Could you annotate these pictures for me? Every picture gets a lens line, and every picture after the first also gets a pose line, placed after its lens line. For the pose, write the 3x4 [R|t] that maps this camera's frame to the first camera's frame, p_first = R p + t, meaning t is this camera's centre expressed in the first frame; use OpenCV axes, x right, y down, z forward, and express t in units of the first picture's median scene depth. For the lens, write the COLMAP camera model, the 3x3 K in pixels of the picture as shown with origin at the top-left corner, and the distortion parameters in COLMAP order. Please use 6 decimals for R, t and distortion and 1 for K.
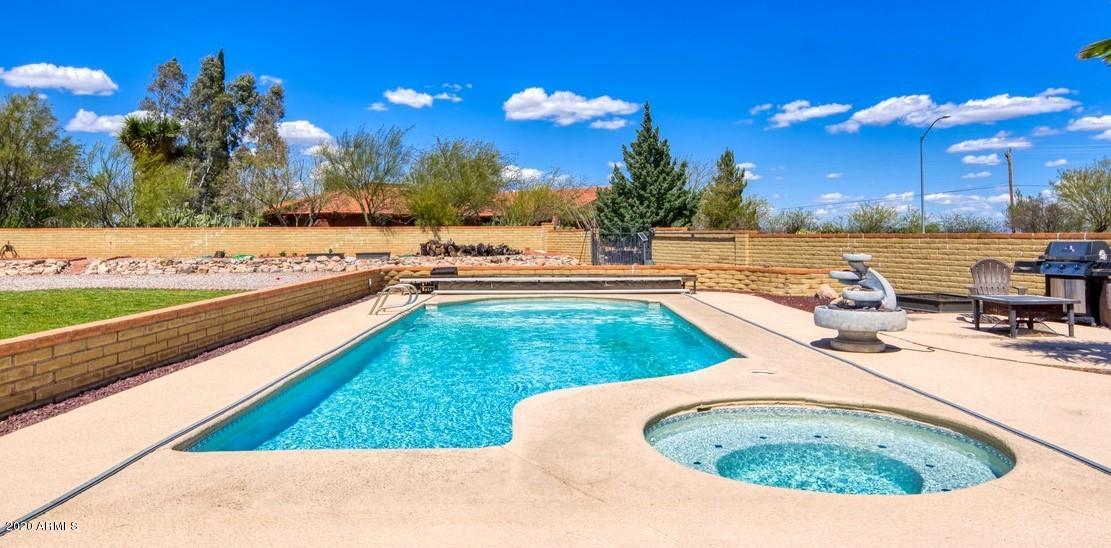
lens RADIAL K [[700.1, 0, 555.4], [0, 700.1, 236.6], [0, 0, 1]] dist [-0.001652, 0.000104]
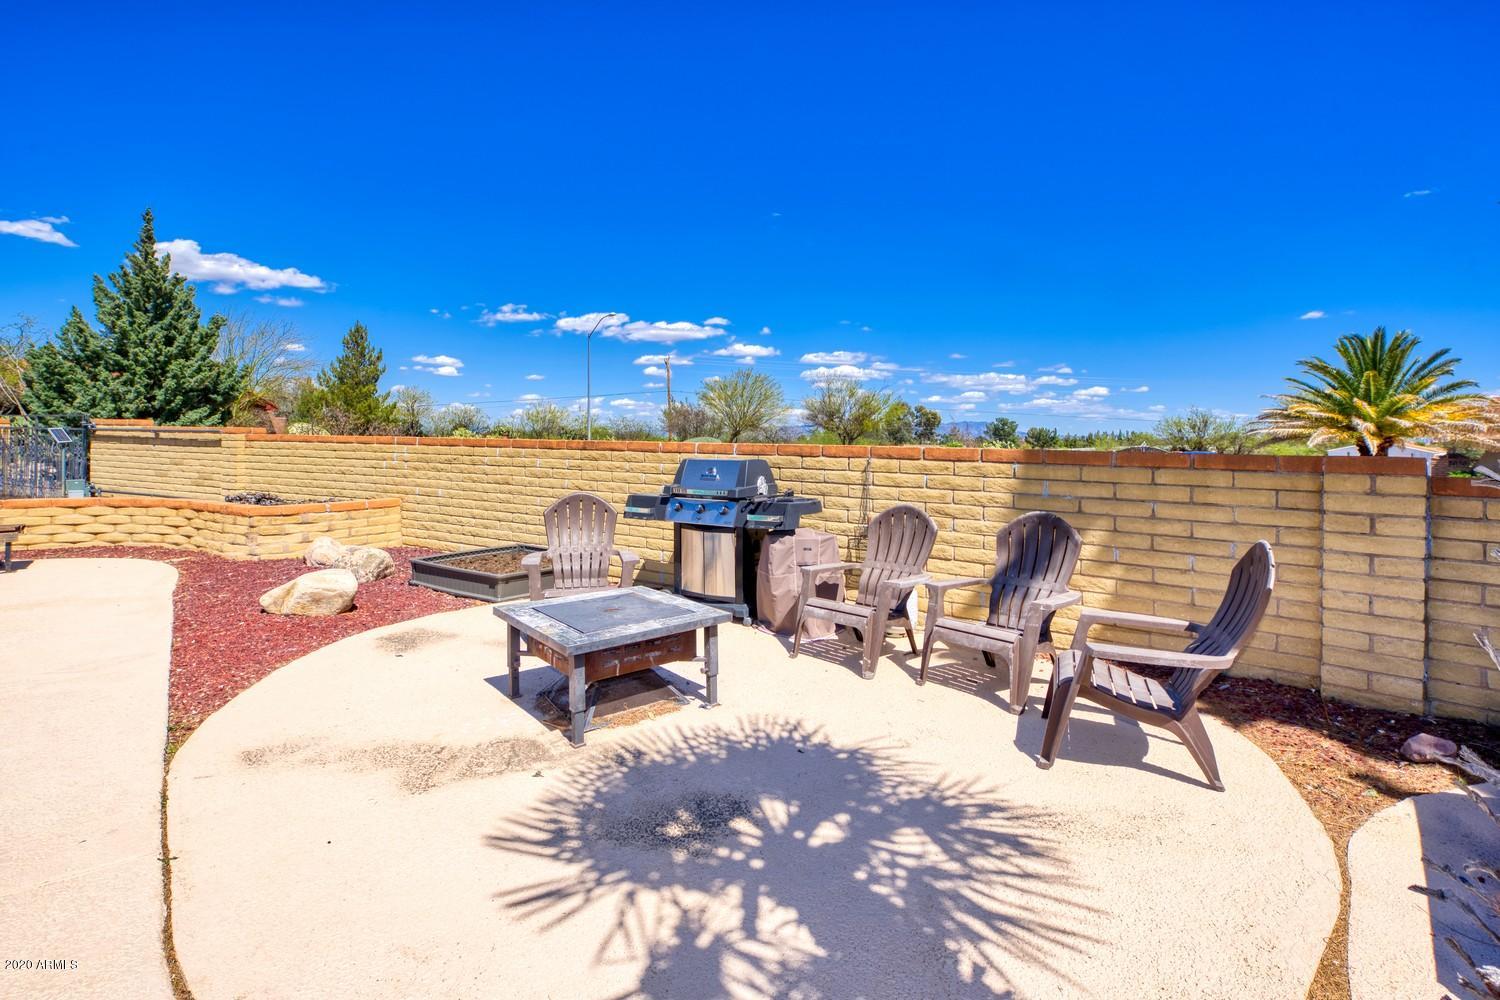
lens RADIAL K [[686.4, 0, 779.0], [0, 686.4, 434.0], [0, 0, 1]] dist [-0.003964, -0.007946]
pose [[0.752292, 0.016693, 0.658618, 0.281623], [-0.013968, 0.999858, -0.009388, -0.005177], [-0.658681, -0.002137, 0.752419, 0.376902]]
